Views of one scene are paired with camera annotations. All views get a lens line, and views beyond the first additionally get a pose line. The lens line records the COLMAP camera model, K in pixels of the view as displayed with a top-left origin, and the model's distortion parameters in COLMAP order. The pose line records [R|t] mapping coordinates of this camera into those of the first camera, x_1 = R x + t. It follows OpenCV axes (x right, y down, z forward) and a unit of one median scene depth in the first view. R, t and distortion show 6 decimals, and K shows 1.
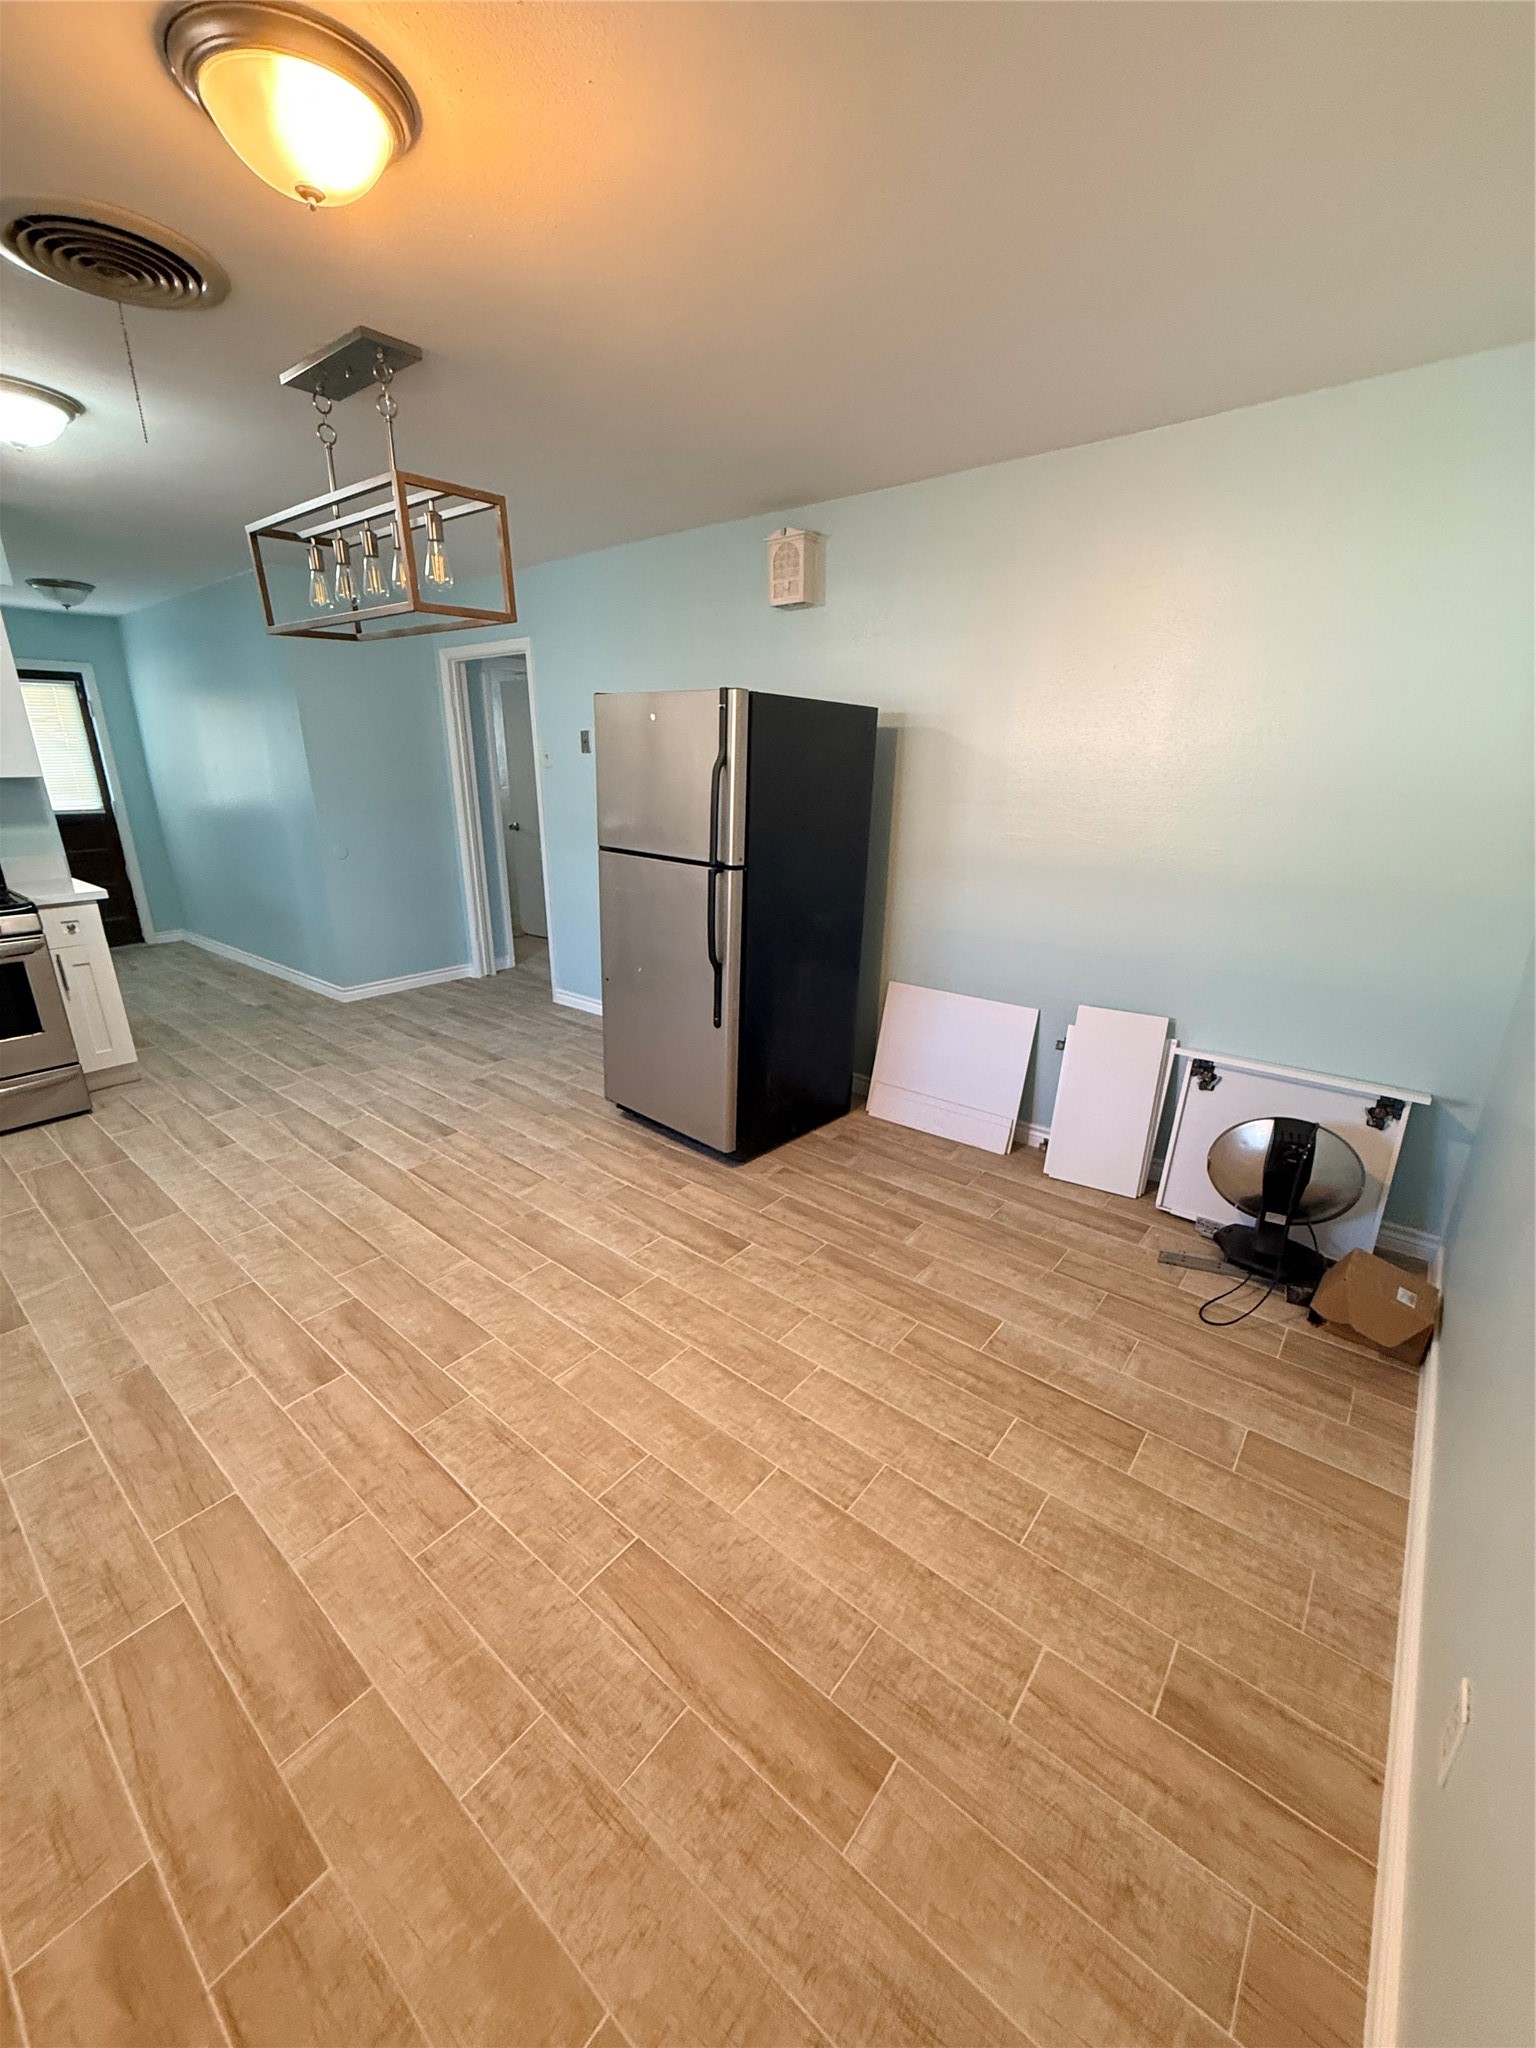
lens RADIAL K [[815.3, 0, 763.4], [0, 815.3, 1025.7], [0, 0, 1]] dist [-0.001463, -0.000437]
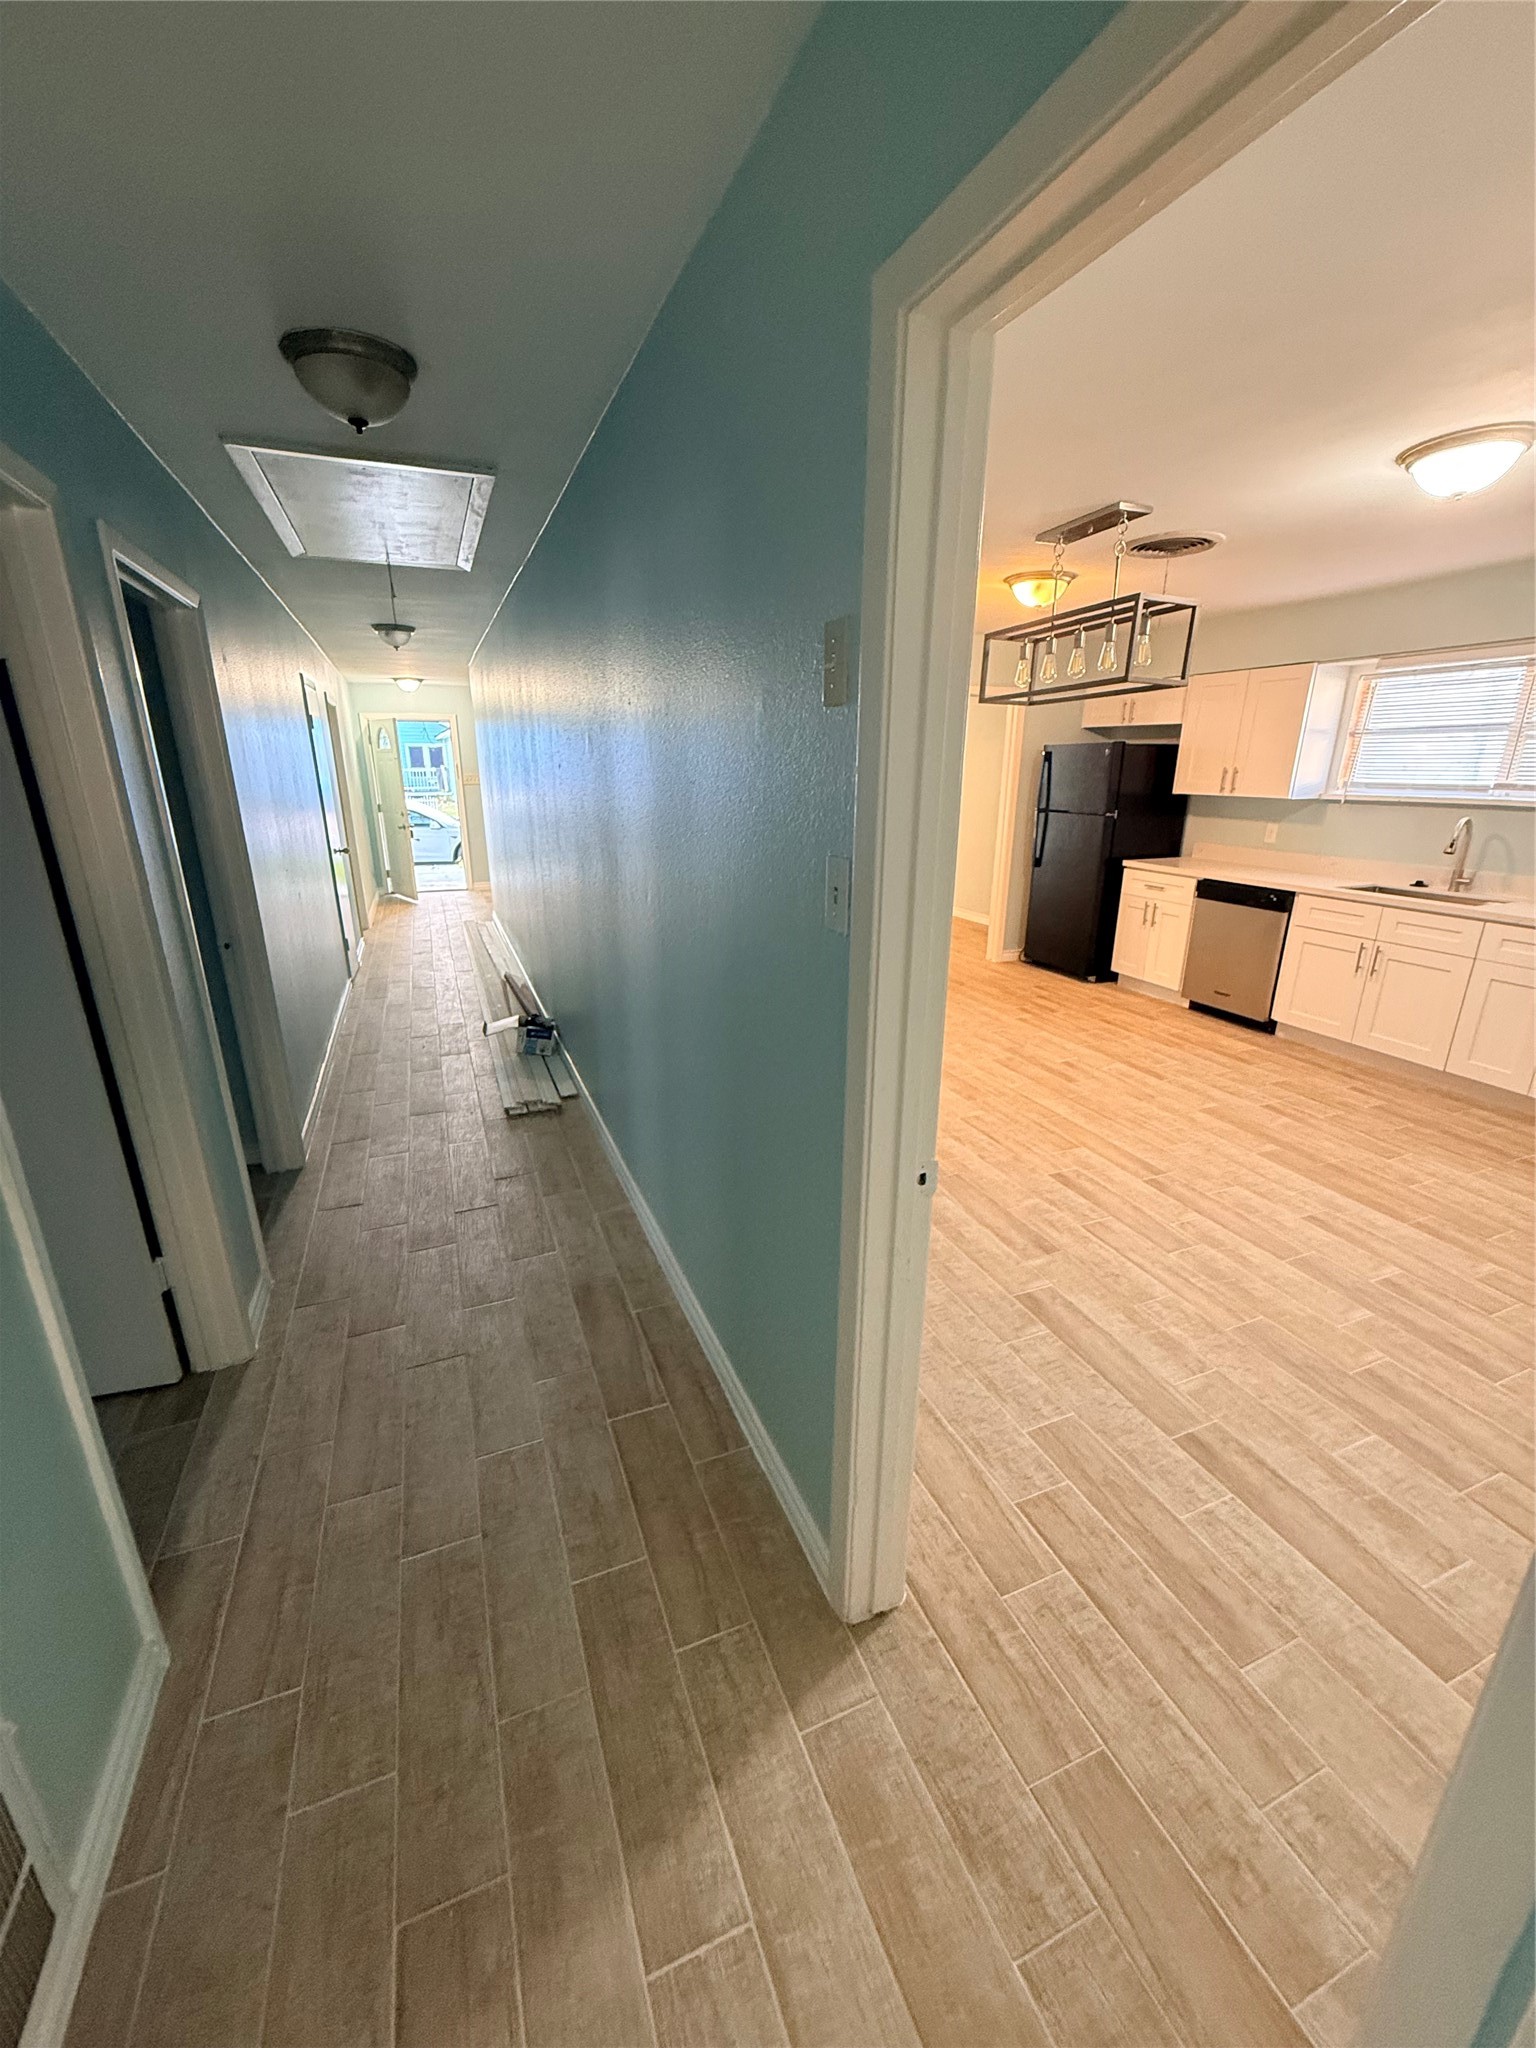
lens RADIAL K [[817.0, 0, 763.5], [0, 817.0, 1023.9], [0, 0, 1]] dist [-0.000932, -0.000169]
pose [[-0.877040, -0.151743, 0.455823, -0.633597], [0.145175, 0.820738, 0.552552, -0.766053], [-0.457957, 0.550785, -0.697790, 2.221858]]
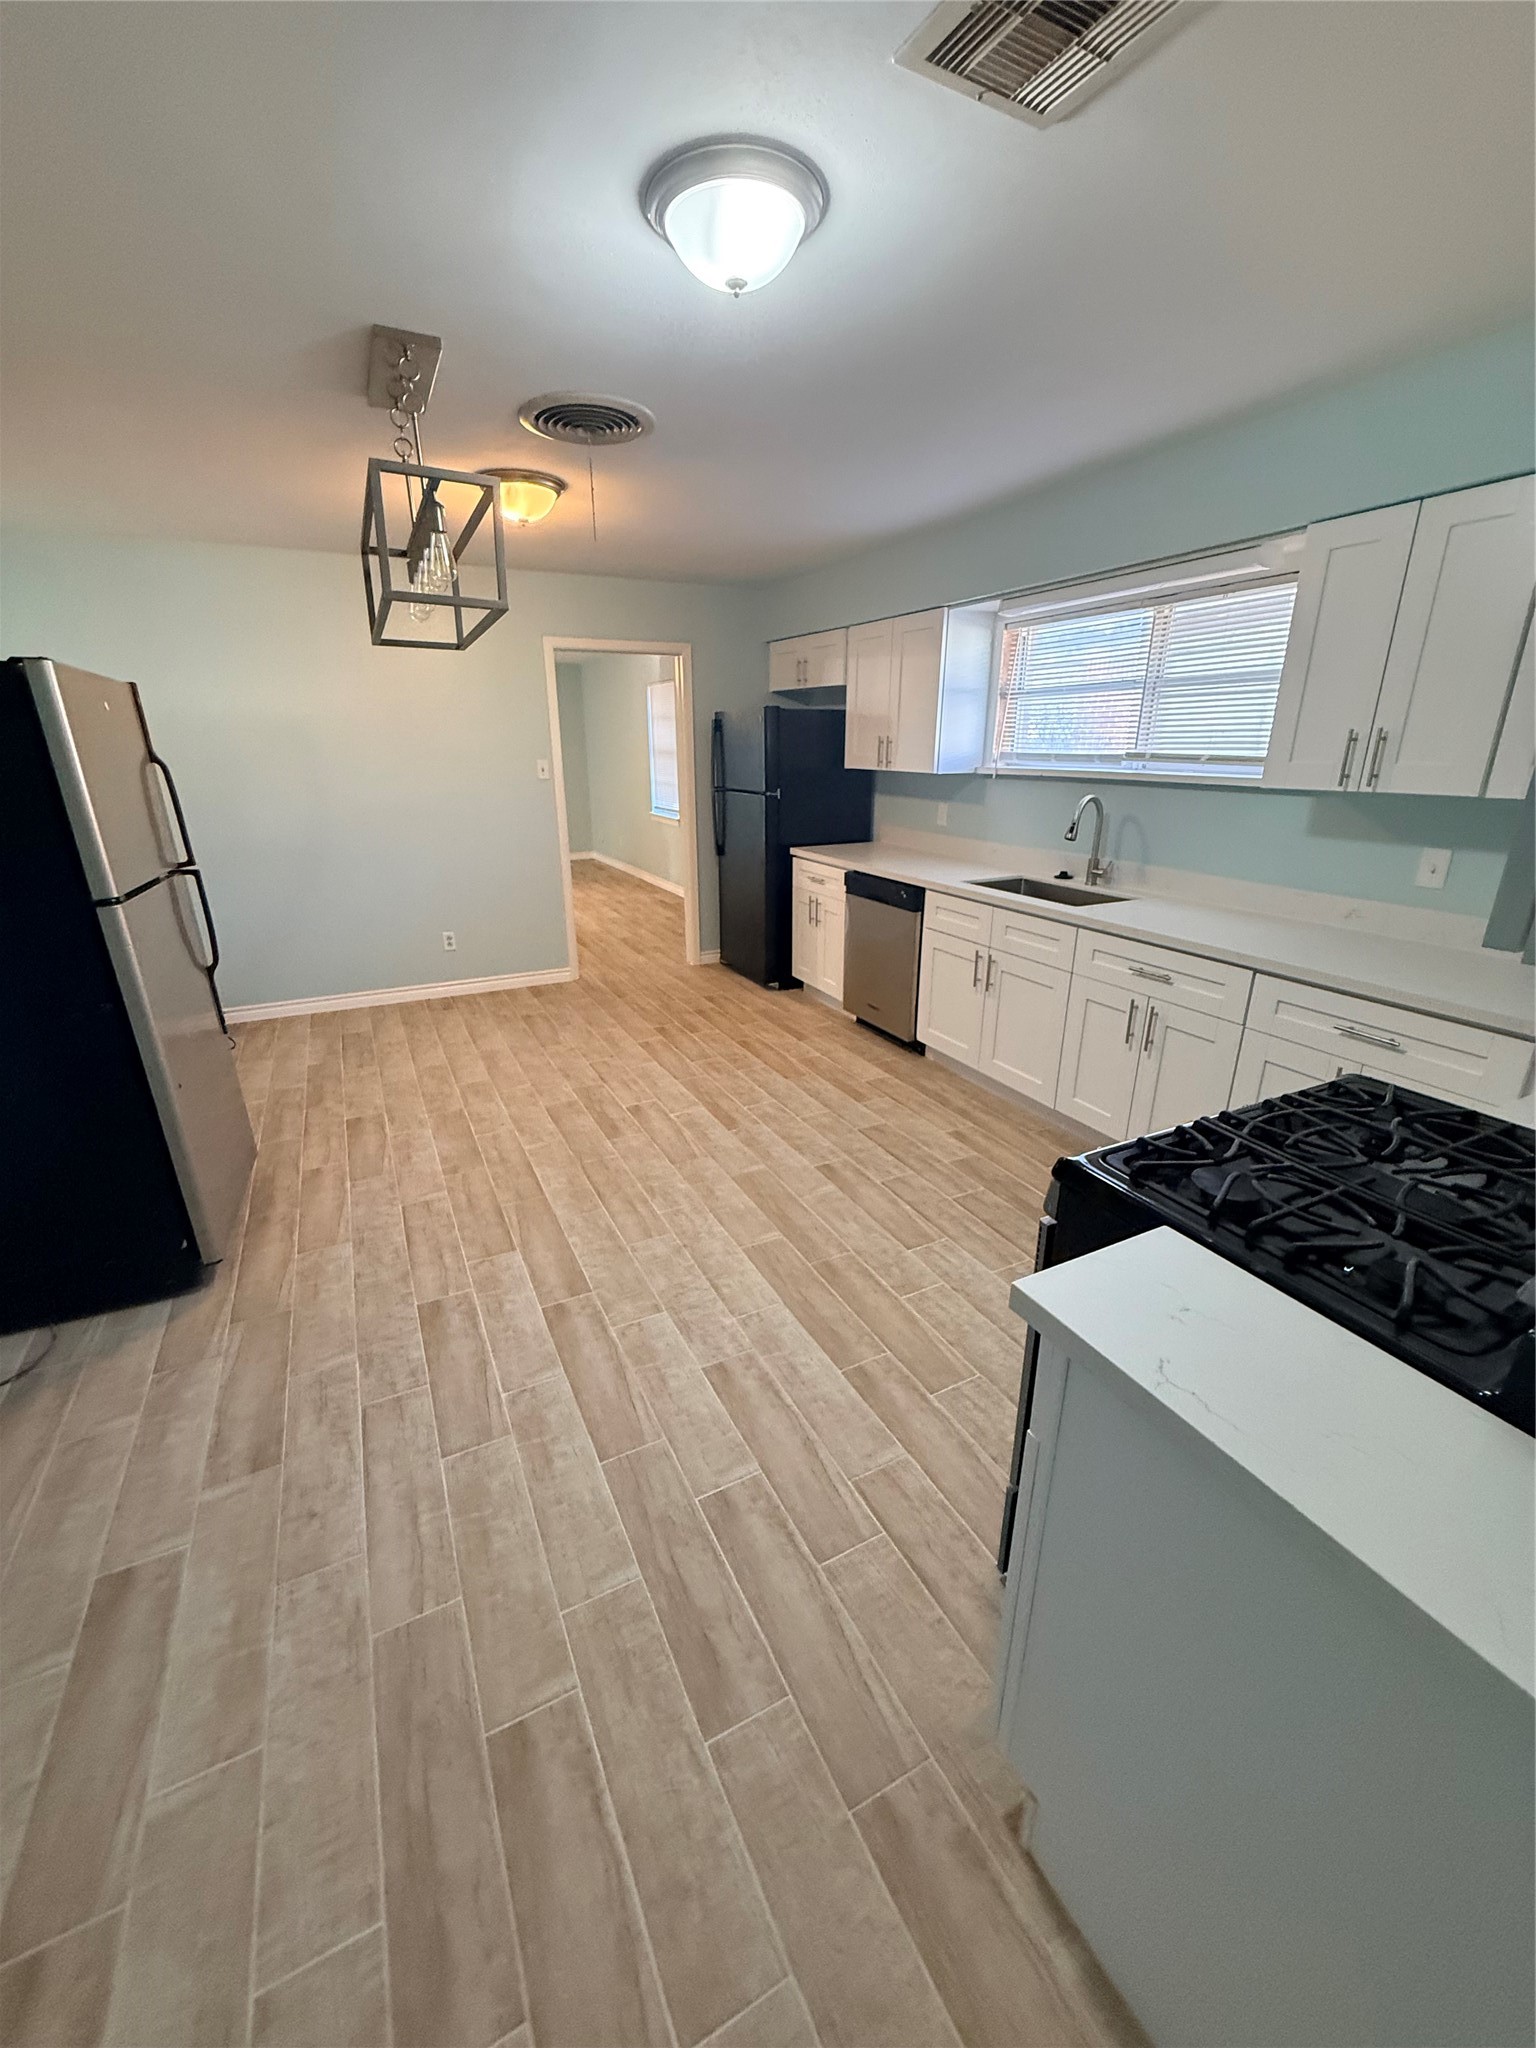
lens RADIAL K [[815.3, 0, 763.4], [0, 815.3, 1025.7], [0, 0, 1]] dist [-0.001463, -0.000437]
pose [[-0.914859, -0.135655, 0.380304, -1.120986], [0.124729, 0.800861, 0.585716, -0.547423], [-0.384027, 0.583283, -0.715755, 1.599860]]
